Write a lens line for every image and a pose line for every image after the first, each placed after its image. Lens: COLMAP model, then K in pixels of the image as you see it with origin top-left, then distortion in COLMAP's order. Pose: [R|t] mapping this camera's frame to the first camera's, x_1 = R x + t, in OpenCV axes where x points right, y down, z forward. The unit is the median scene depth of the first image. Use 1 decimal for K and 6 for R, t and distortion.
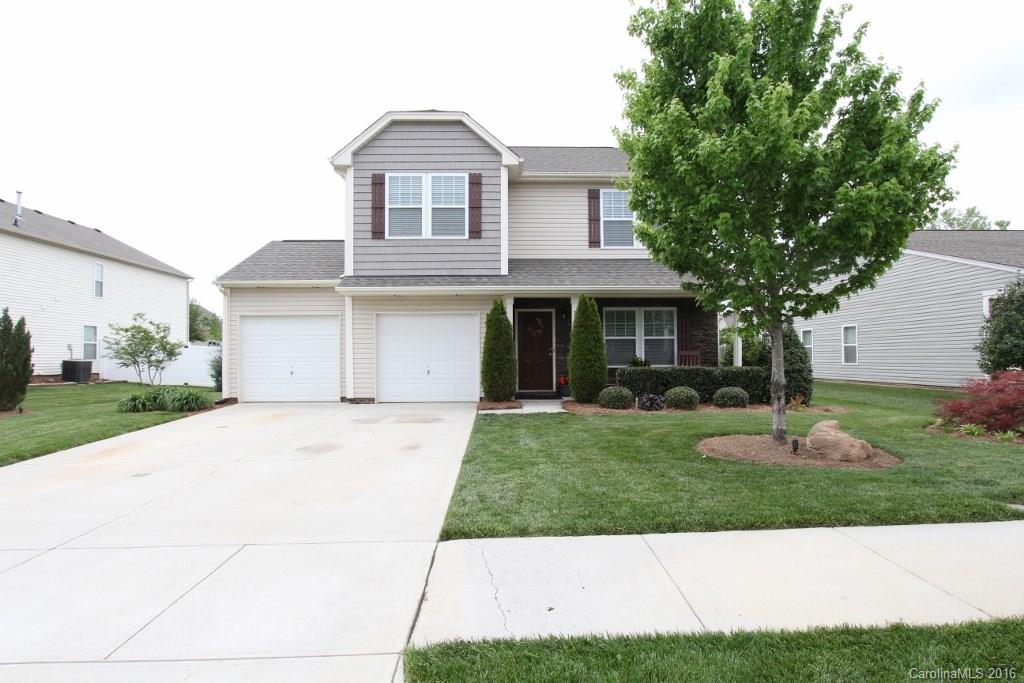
lens RADIAL K [[590.2, 0, 510.7], [0, 590.2, 345.3], [0, 0, 1]] dist [-0.000886, -0.000520]
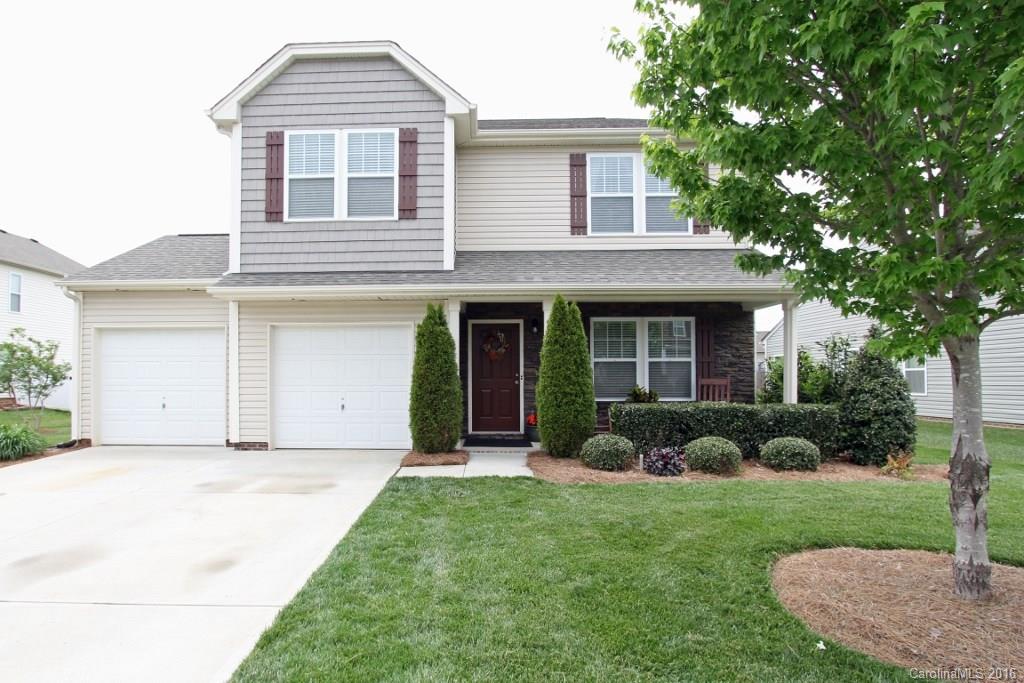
lens RADIAL K [[531.3, 0, 477.0], [0, 531.3, 364.1], [0, 0, 1]] dist [-0.002970, -0.000429]
pose [[0.997799, 0.003576, -0.066216, 0.066038], [-0.003790, 0.999988, -0.003105, -0.005391], [0.066204, 0.003350, 0.997800, 0.369404]]
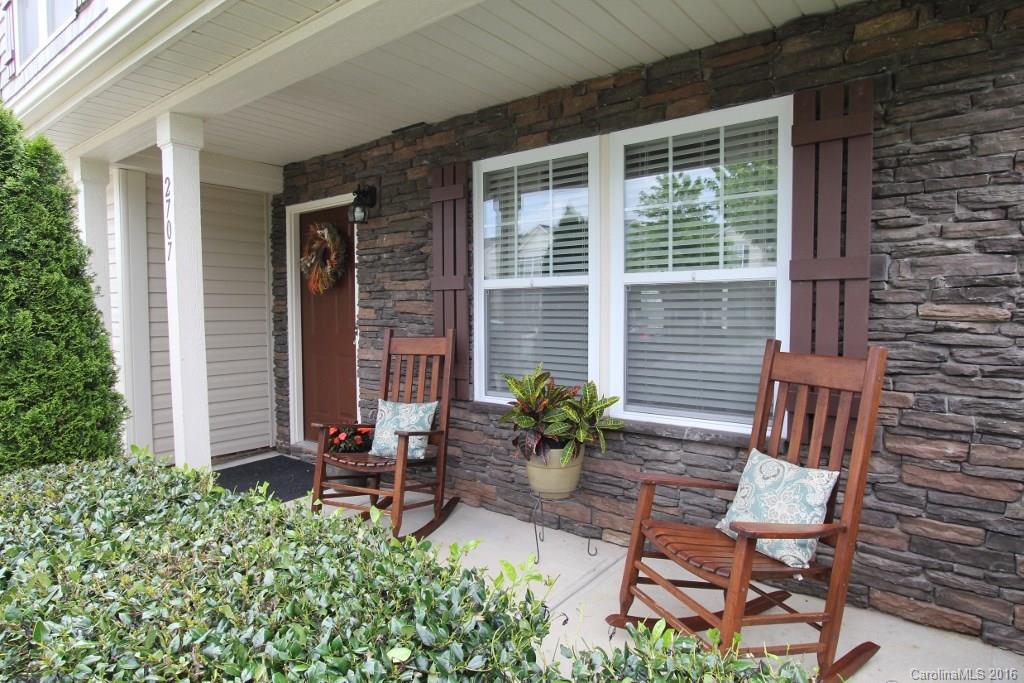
lens RADIAL K [[590.2, 0, 513.6], [0, 590.2, 339.3], [0, 0, 1]] dist [-0.000886, -0.000520]
pose [[0.763855, 0.038439, -0.644242, 0.359544], [0.018982, 0.996455, 0.081961, -0.010109], [0.645108, -0.074836, 0.760418, 0.877382]]
